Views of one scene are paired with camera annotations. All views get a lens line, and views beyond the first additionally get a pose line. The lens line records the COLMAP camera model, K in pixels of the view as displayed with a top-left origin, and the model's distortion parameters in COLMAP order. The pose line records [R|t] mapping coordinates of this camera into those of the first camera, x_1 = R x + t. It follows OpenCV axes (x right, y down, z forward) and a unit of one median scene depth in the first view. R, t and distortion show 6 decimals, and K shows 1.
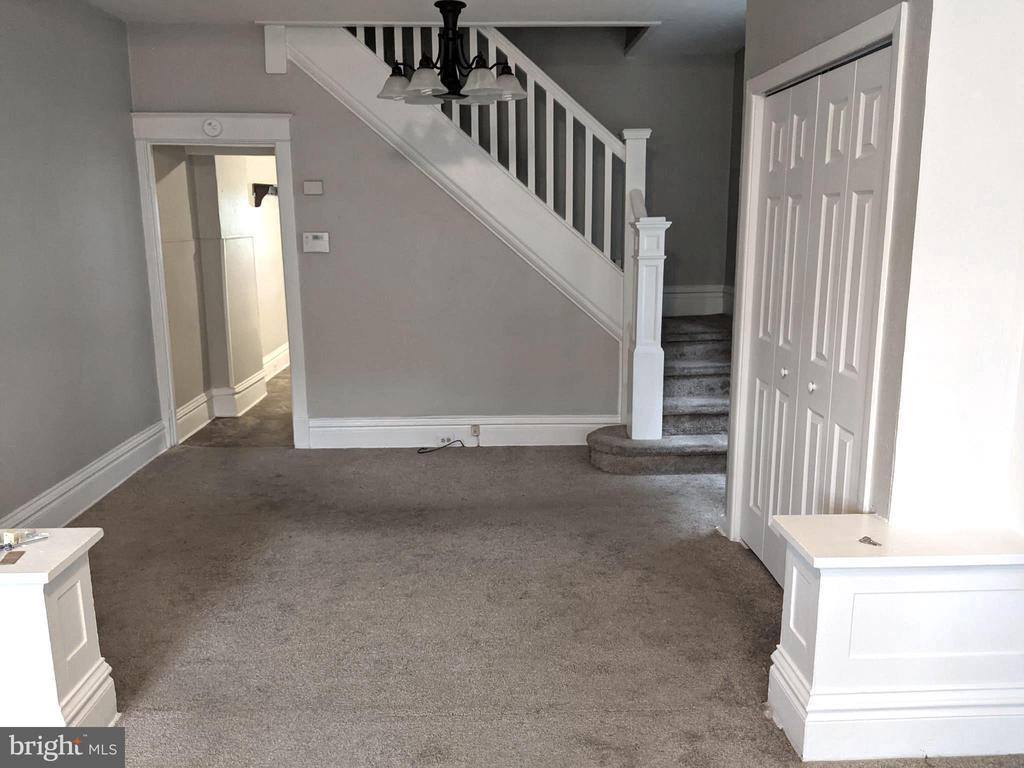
lens RADIAL K [[812.2, 0, 506.8], [0, 812.2, 388.2], [0, 0, 1]] dist [0.066493, -0.123170]
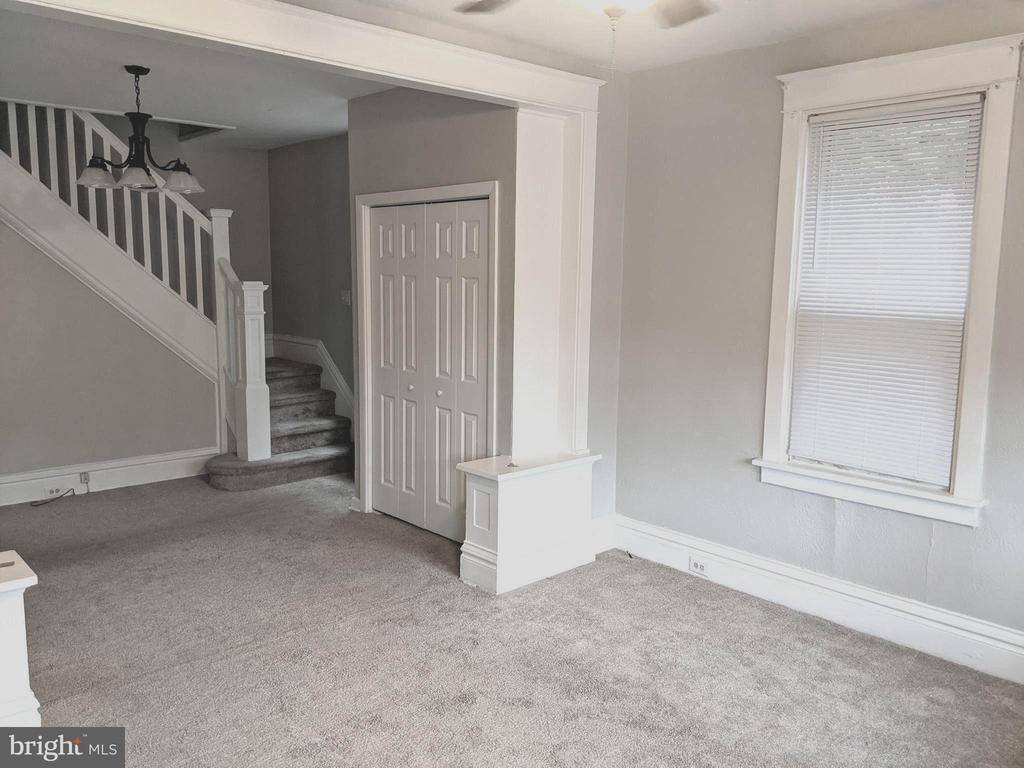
lens RADIAL K [[812.2, 0, 506.8], [0, 812.2, 388.2], [0, 0, 1]] dist [0.066493, -0.123170]
pose [[0.754383, -0.075703, 0.652055, -0.342433], [0.114168, 0.993320, -0.016761, 0.018868], [-0.646431, 0.087087, 0.757986, -0.185208]]
